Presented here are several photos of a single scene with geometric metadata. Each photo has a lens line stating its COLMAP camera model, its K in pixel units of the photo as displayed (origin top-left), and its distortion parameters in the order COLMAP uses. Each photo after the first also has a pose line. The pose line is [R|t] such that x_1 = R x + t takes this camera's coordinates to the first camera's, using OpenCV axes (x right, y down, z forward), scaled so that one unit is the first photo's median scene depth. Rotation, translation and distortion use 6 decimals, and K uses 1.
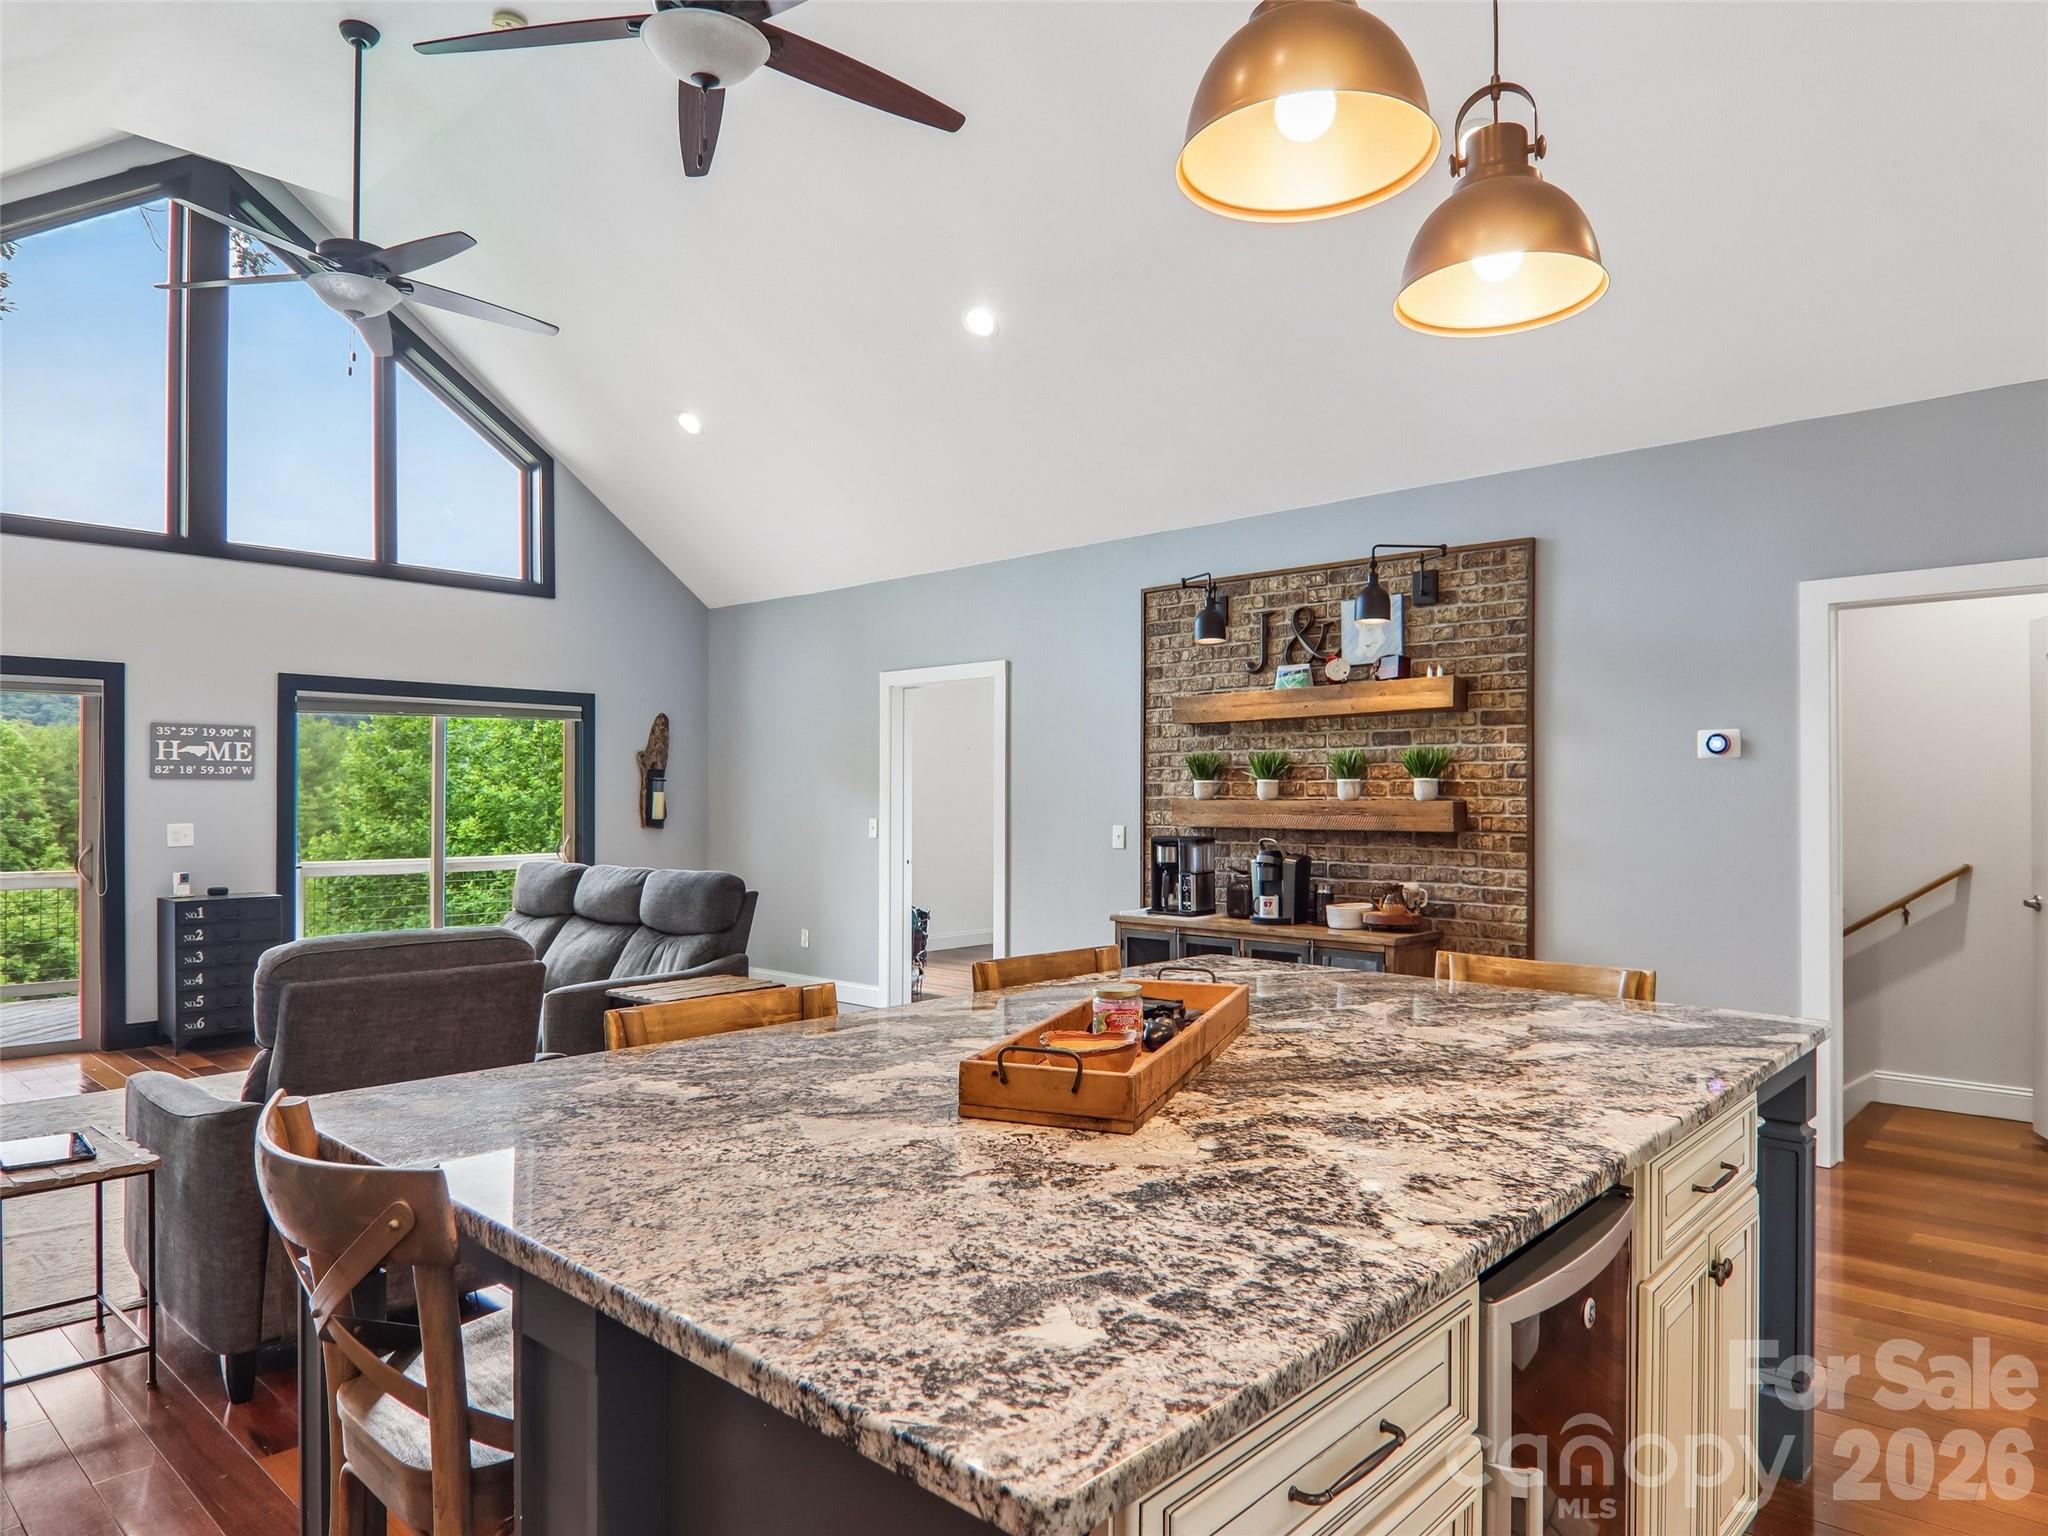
lens RADIAL K [[1274.9, 0, 1020.7], [0, 1274.9, 788.6], [0, 0, 1]] dist [0.001555, -0.017226]
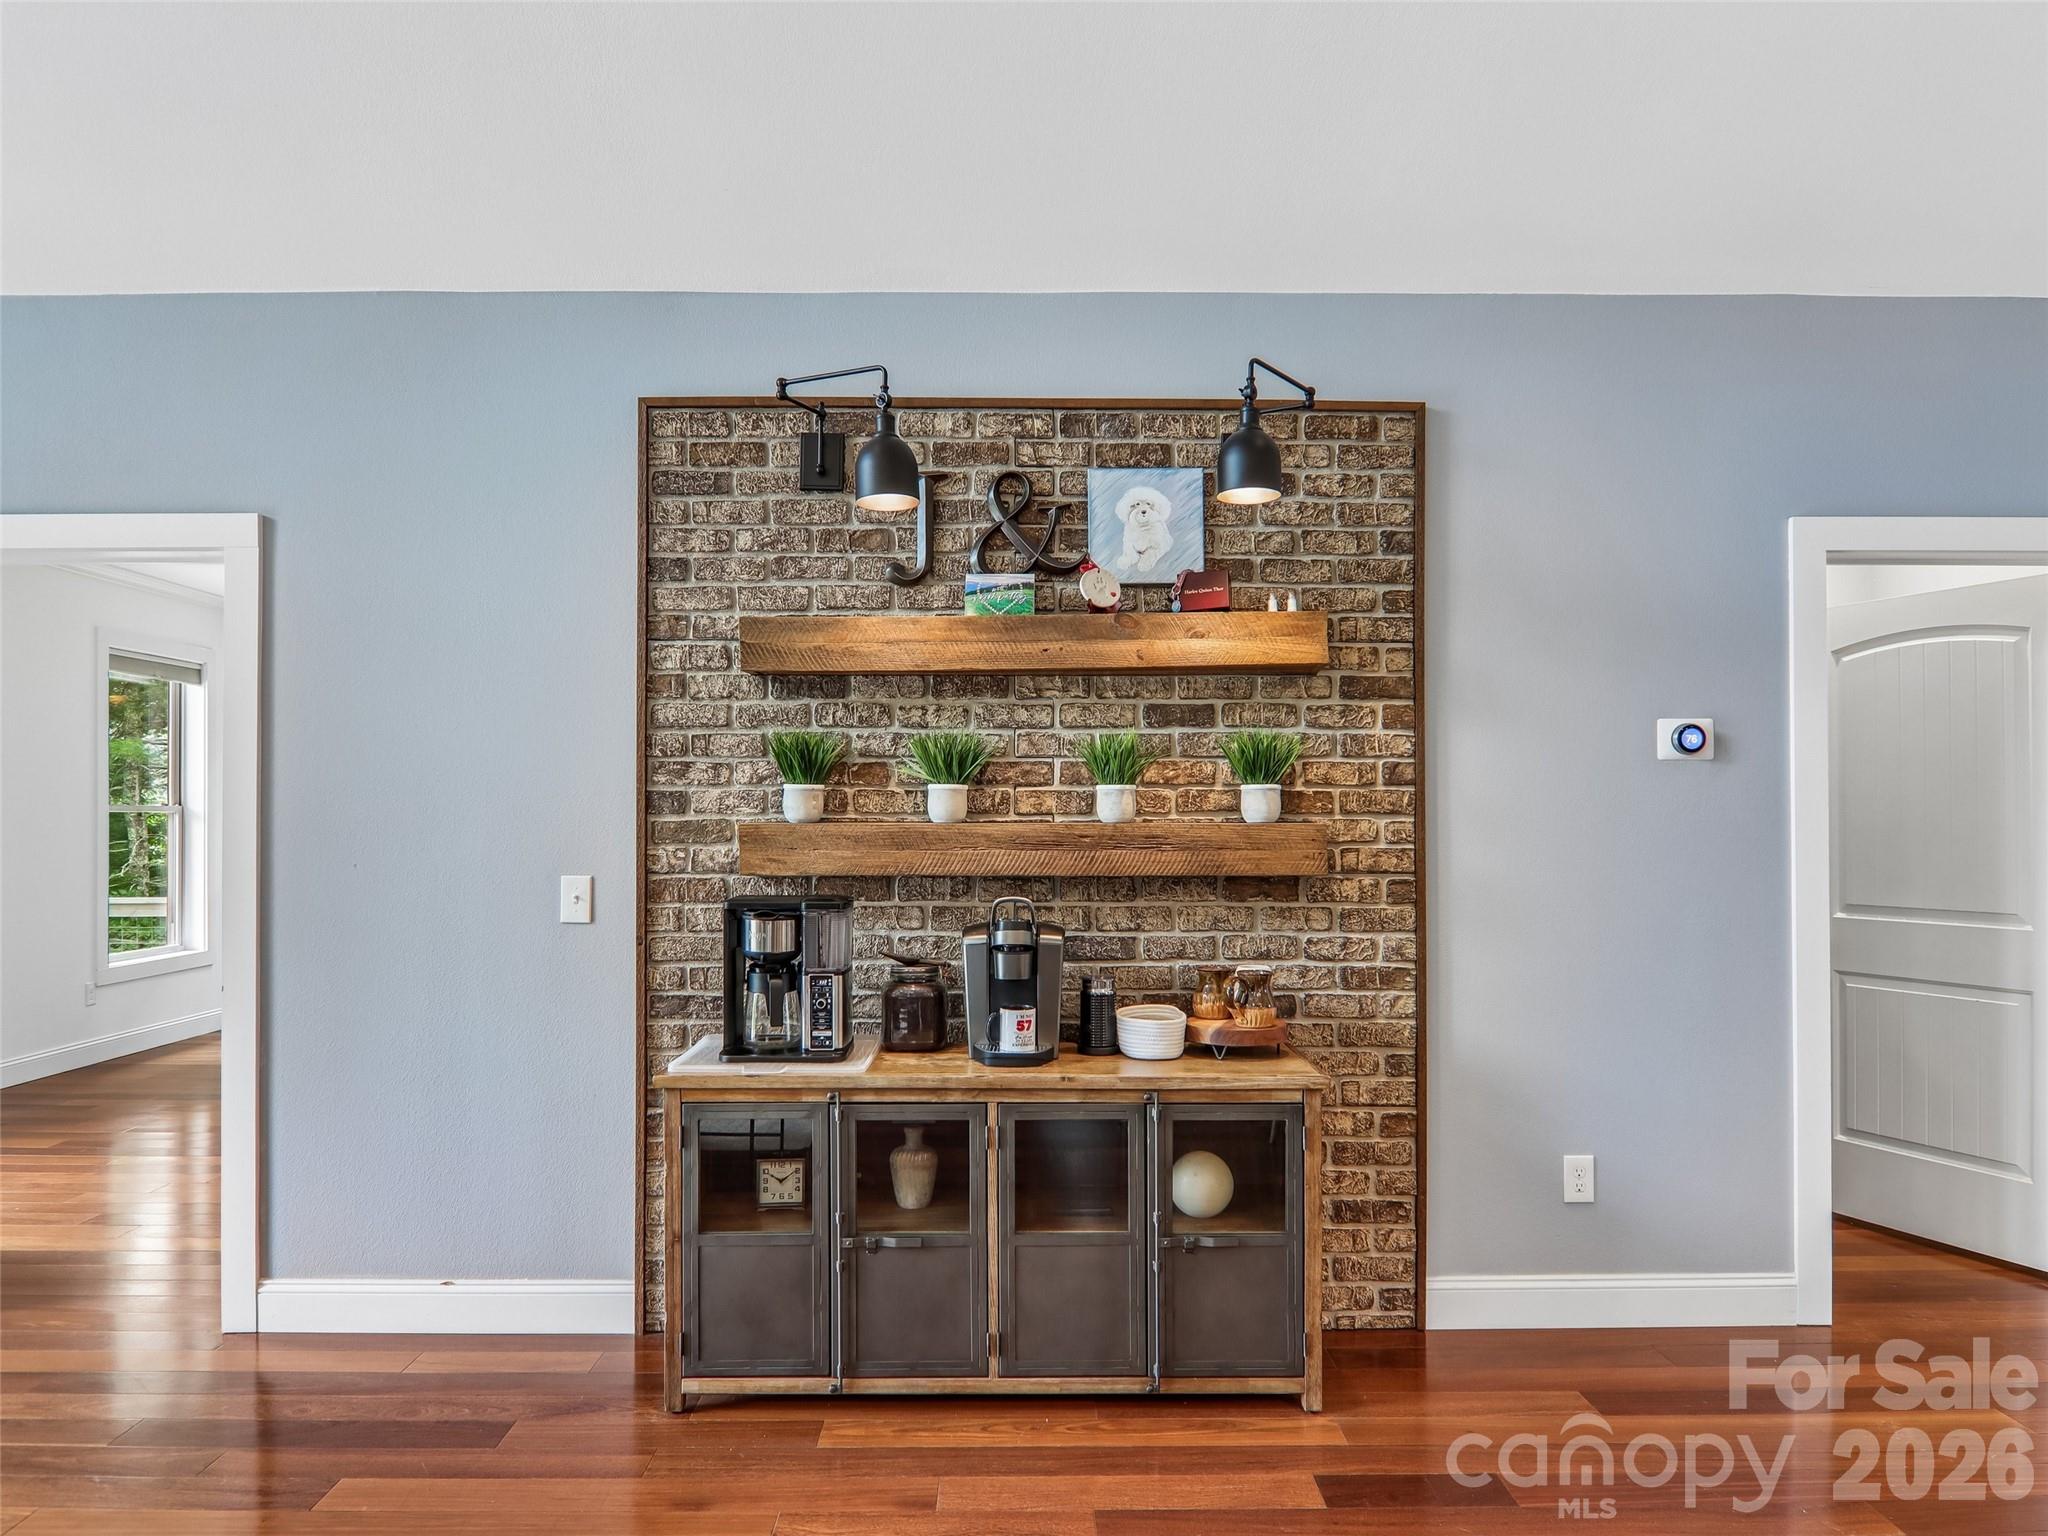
lens RADIAL K [[1321.0, 0, 1026.2], [0, 1321.0, 792.9], [0, 0, 1]] dist [0.003404, -0.021237]
pose [[0.725268, 0.008992, 0.688408, -0.161019], [-0.003328, 0.999949, -0.009554, 0.001709], [-0.688458, 0.004638, 0.725261, 0.568708]]
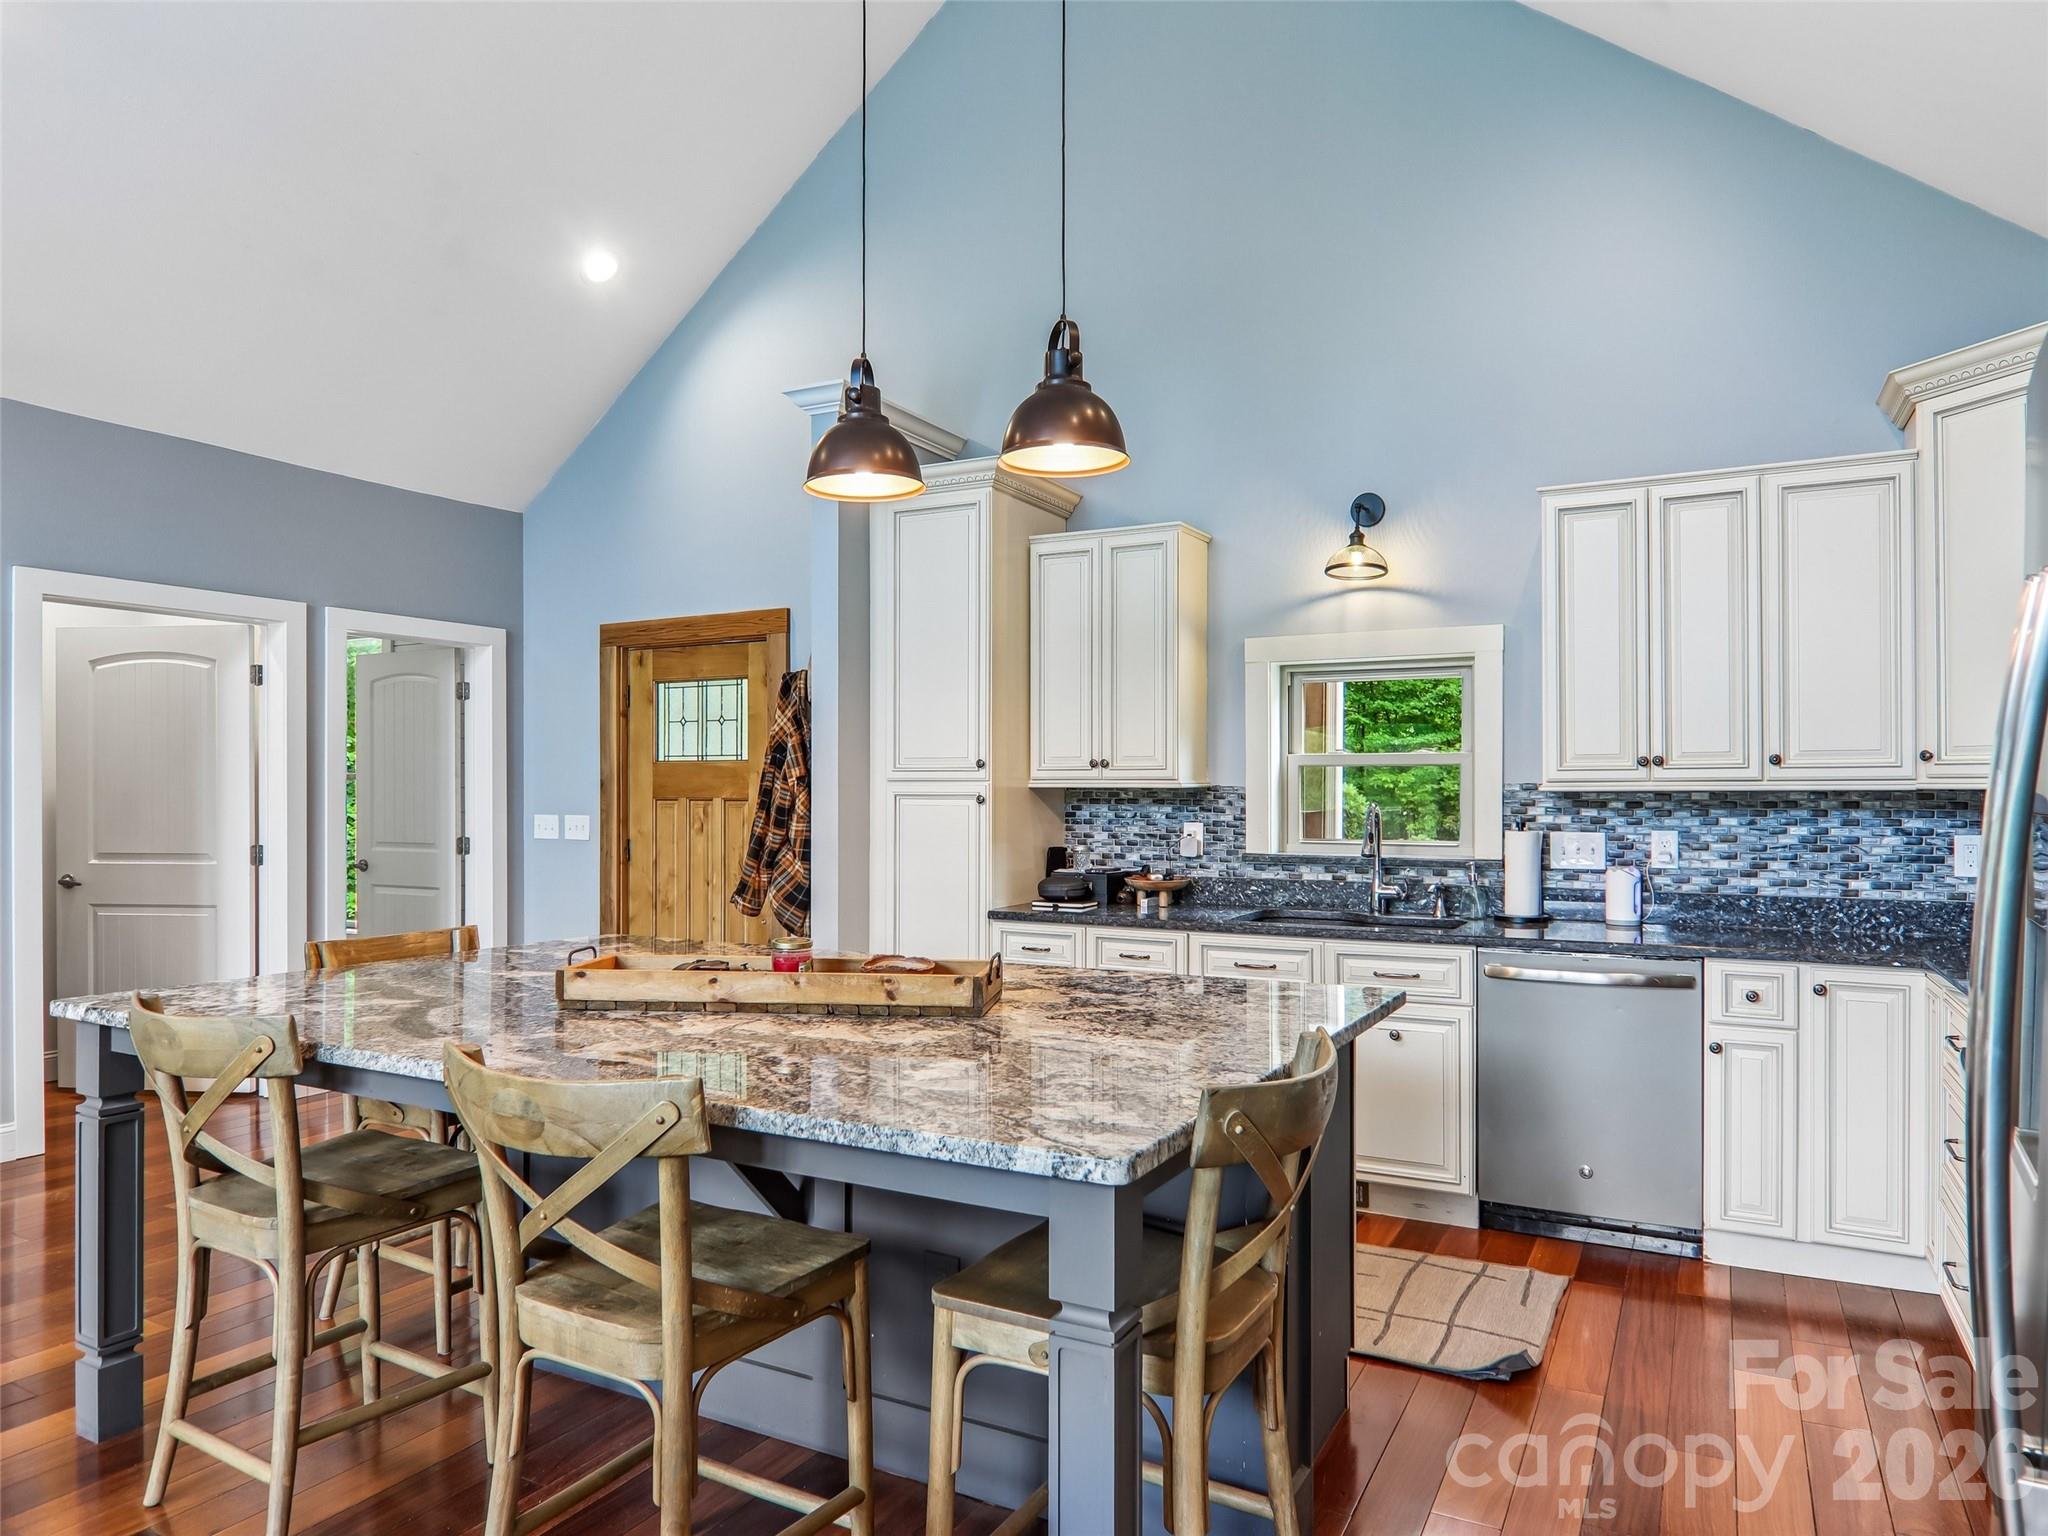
lens RADIAL K [[1298.2, 0, 1018.6], [0, 1298.2, 790.4], [0, 0, 1]] dist [0.014473, -0.018674]
pose [[-0.251817, -0.001759, 0.967773, -0.409692], [-0.008890, 0.999960, -0.000495, 0.002951], [-0.967734, -0.008729, -0.251823, 0.380392]]
